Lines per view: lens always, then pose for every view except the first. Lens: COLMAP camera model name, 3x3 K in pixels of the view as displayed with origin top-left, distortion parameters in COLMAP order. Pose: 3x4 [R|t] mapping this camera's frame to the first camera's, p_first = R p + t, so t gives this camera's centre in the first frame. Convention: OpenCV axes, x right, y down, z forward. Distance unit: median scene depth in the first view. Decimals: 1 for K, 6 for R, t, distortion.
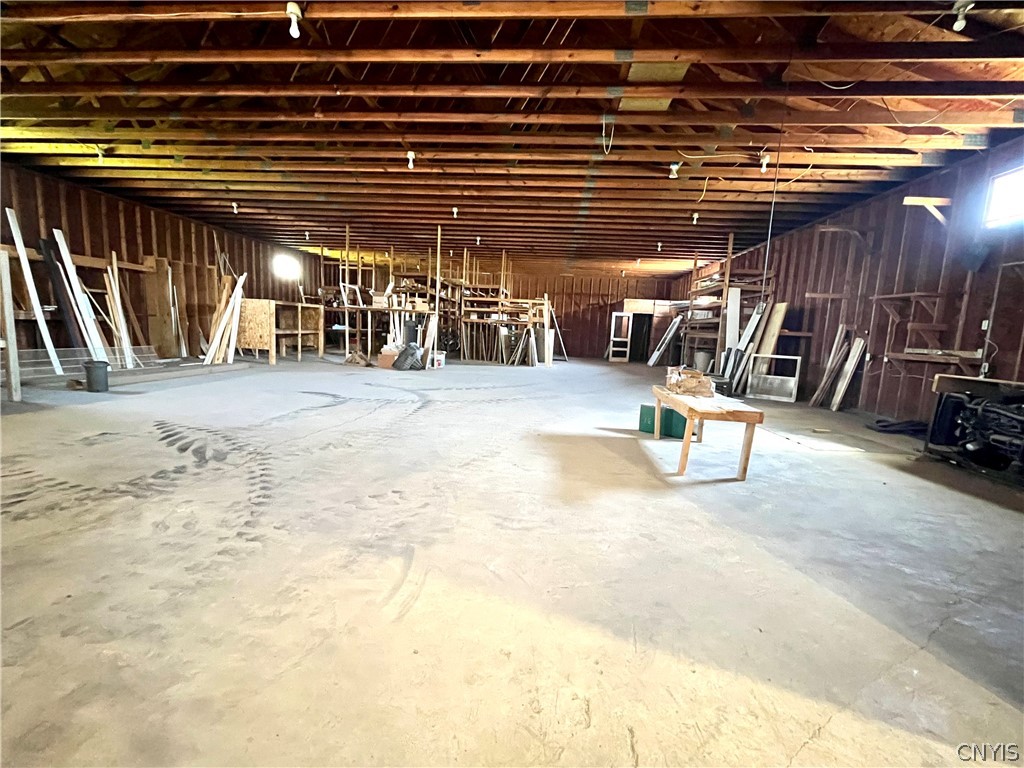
lens RADIAL K [[414.0, 0, 512.0], [0, 414.0, 384.0], [0, 0, 1]] dist [-0.002953, -0.000324]
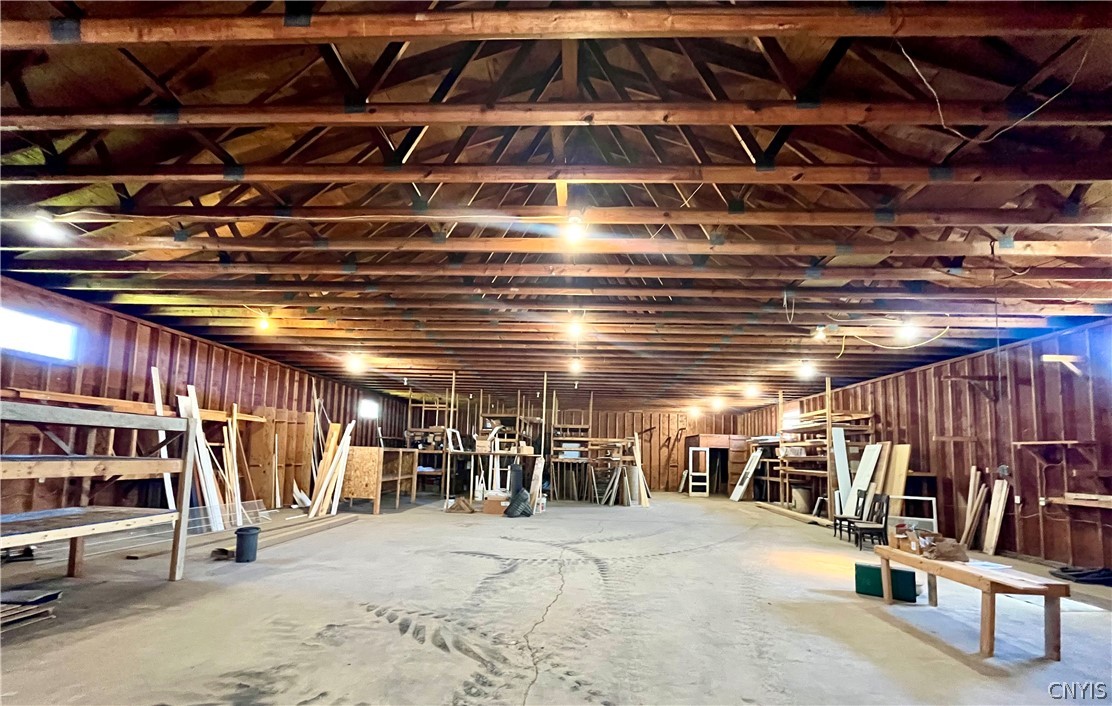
lens RADIAL K [[417.5, 0, 556.2], [0, 417.5, 425.7], [0, 0, 1]] dist [-0.003057, -0.000079]
pose [[0.998949, -0.015921, 0.042971, -0.215191], [0.024346, 0.978810, -0.203318, -0.043793], [-0.038824, 0.204151, 0.978169, 0.004814]]
